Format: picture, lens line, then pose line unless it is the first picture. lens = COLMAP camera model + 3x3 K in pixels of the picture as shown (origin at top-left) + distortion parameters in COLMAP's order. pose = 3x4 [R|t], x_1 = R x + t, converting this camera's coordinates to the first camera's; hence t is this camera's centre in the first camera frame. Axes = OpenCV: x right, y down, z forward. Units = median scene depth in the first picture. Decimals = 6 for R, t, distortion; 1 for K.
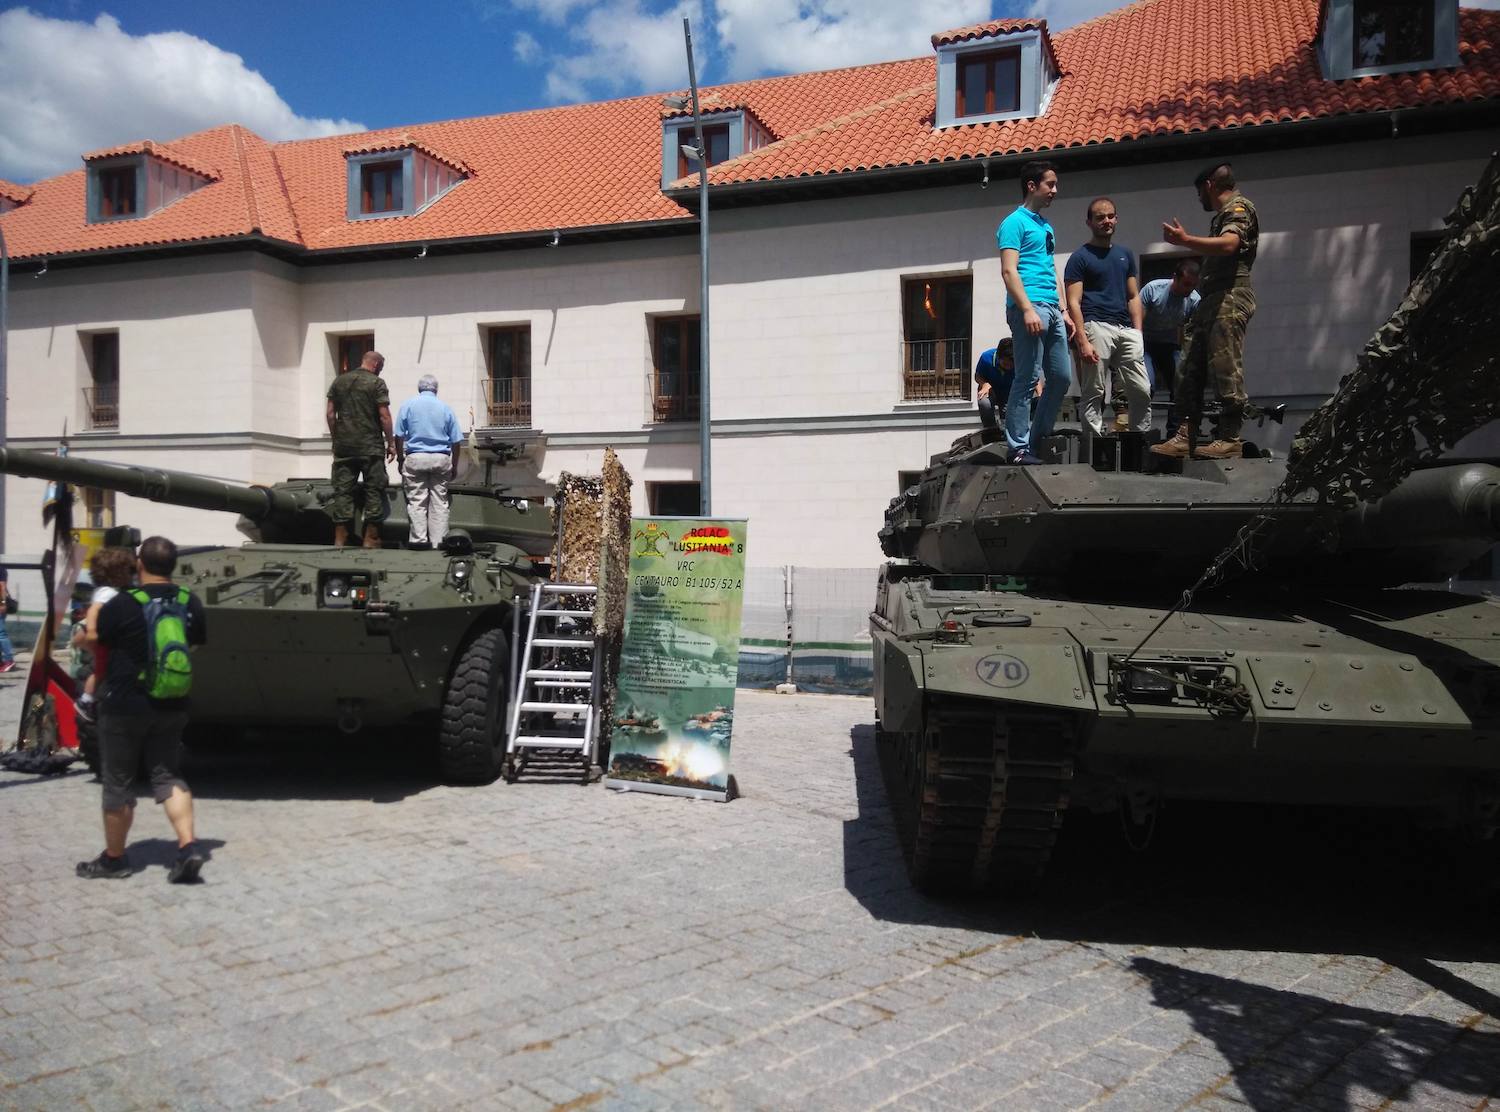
lens RADIAL K [[1221.6, 0, 750.0], [0, 1221.6, 555.3], [0, 0, 1]] dist [0.013089, -0.010355]
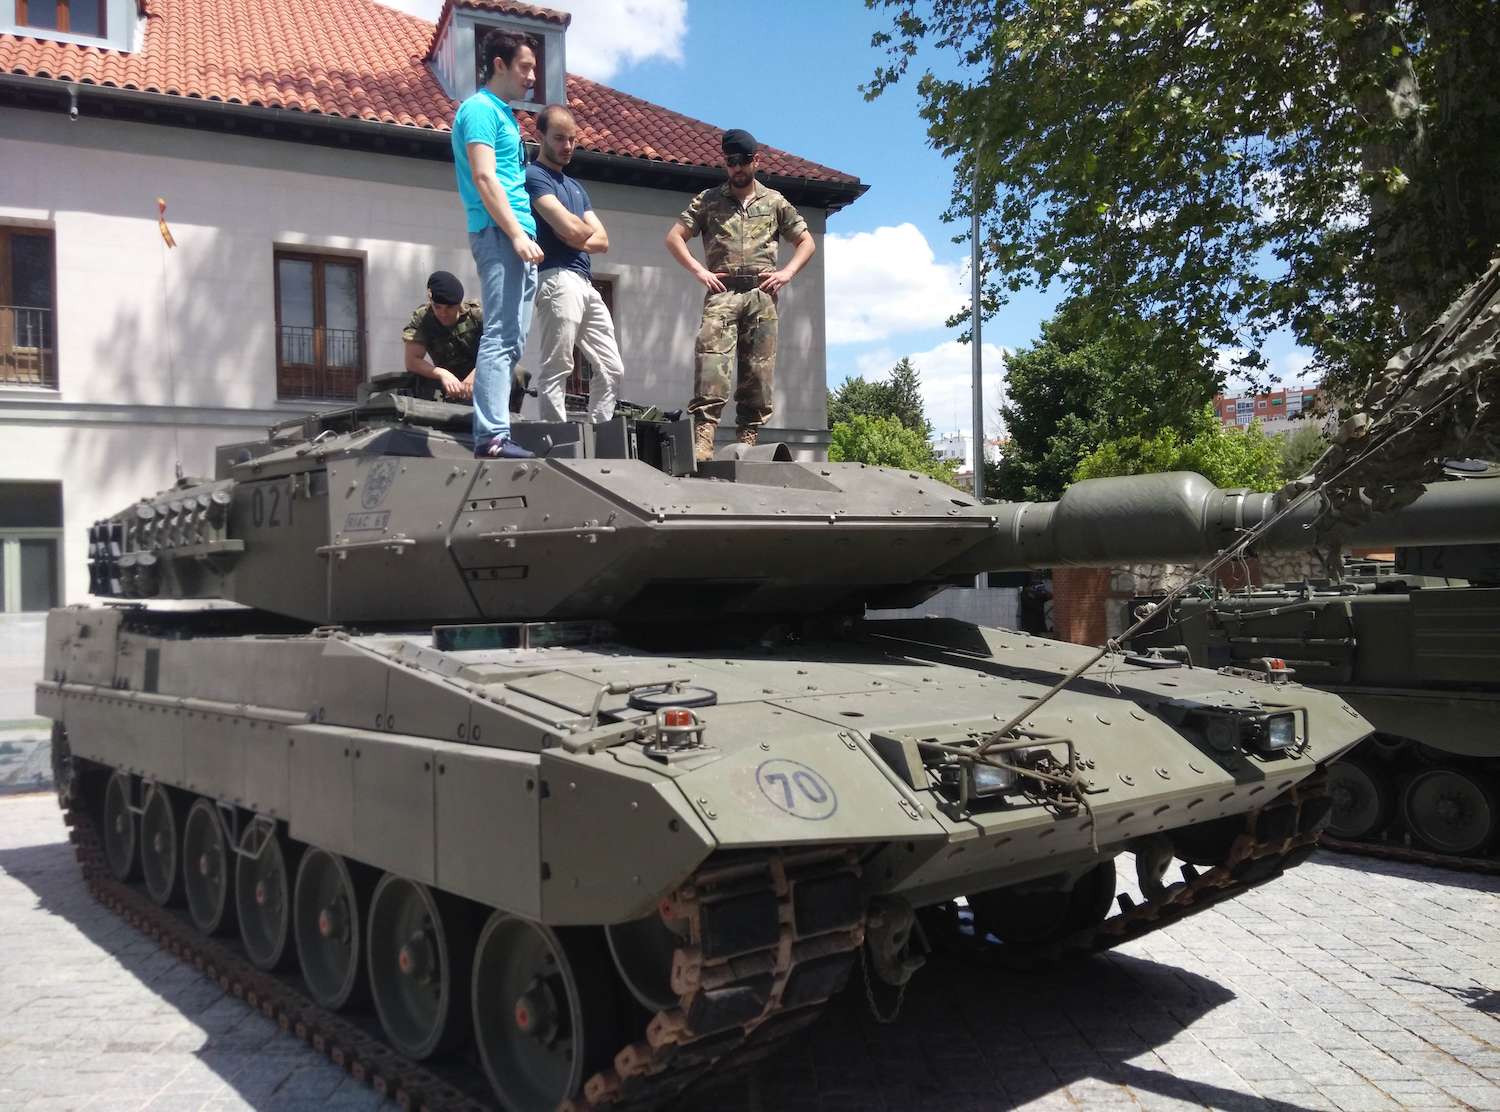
lens RADIAL K [[1221.6, 0, 750.1], [0, 1221.6, 554.0], [0, 0, 1]] dist [0.013089, -0.010355]
pose [[0.708909, -0.003837, 0.705290, -0.185266], [0.020349, 0.999680, -0.015015, -0.008906], [-0.705006, 0.024997, 0.708760, 0.489903]]
